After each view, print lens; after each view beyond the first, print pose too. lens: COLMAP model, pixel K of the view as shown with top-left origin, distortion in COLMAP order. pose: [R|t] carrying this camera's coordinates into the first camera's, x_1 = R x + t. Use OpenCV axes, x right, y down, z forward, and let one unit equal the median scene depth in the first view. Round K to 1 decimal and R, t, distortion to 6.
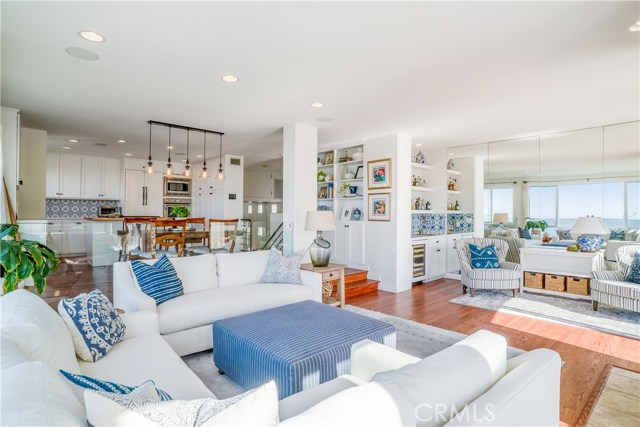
lens RADIAL K [[335.6, 0, 312.4], [0, 335.6, 200.6], [0, 0, 1]] dist [-0.055660, 0.024540]
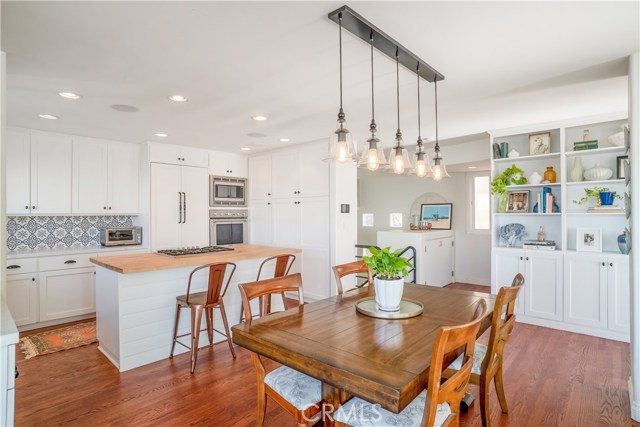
lens RADIAL K [[335.6, 0, 312.7], [0, 335.6, 202.6], [0, 0, 1]] dist [-0.055660, 0.024540]
pose [[0.996466, -0.008688, 0.083546, -0.337433], [0.008004, 0.999932, 0.008516, -0.027431], [-0.083614, -0.007817, 0.996468, 0.405621]]
